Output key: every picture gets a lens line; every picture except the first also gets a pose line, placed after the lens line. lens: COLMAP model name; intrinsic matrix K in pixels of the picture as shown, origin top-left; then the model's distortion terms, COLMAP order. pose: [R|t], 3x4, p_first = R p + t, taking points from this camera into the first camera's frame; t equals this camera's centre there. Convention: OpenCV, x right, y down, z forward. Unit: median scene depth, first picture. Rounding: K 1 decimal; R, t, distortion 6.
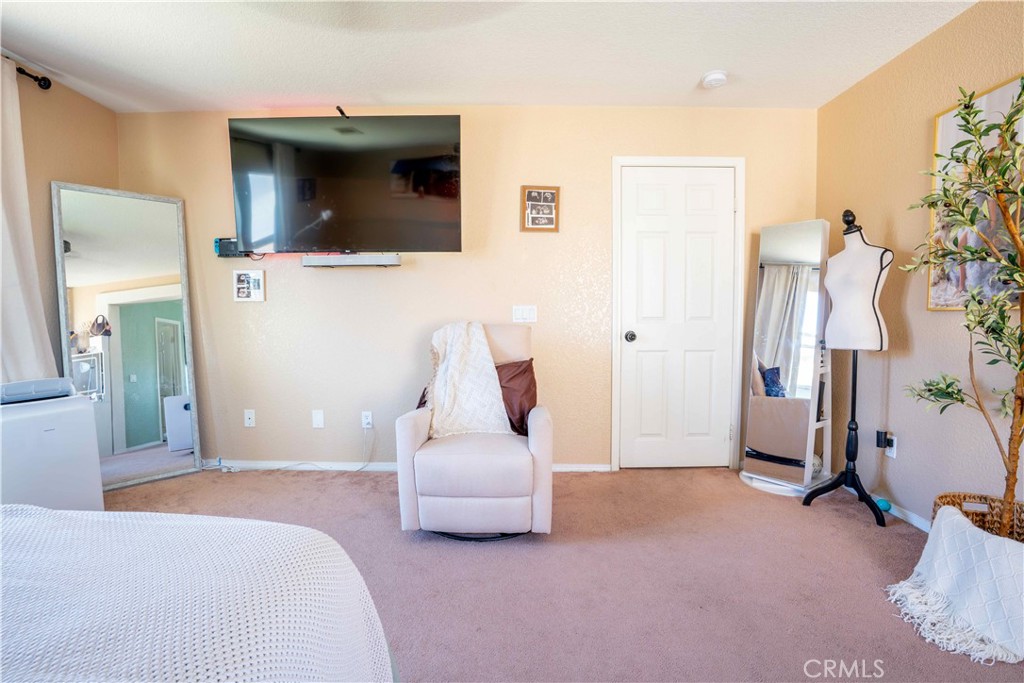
lens RADIAL K [[509.6, 0, 512.3], [0, 509.6, 339.9], [0, 0, 1]] dist [-0.046424, 0.019521]
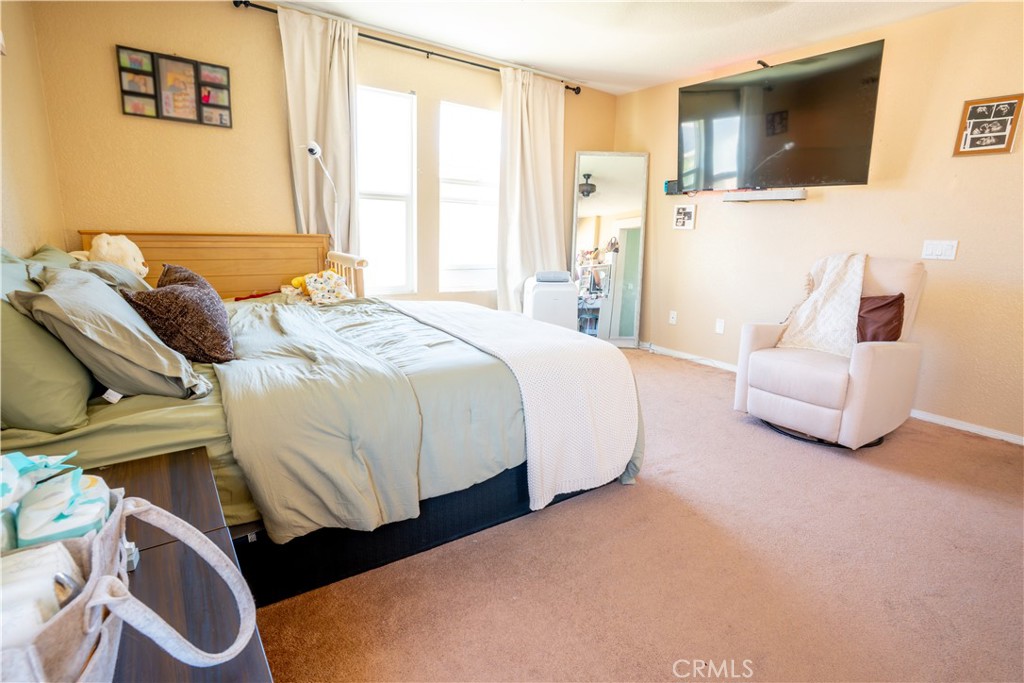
lens RADIAL K [[509.6, 0, 506.3], [0, 509.6, 342.5], [0, 0, 1]] dist [-0.046424, 0.019521]
pose [[0.589236, 0.190396, -0.785207, 0.303738], [-0.076658, 0.980628, 0.180256, 0.011723], [0.804316, -0.046021, 0.592416, -0.167968]]
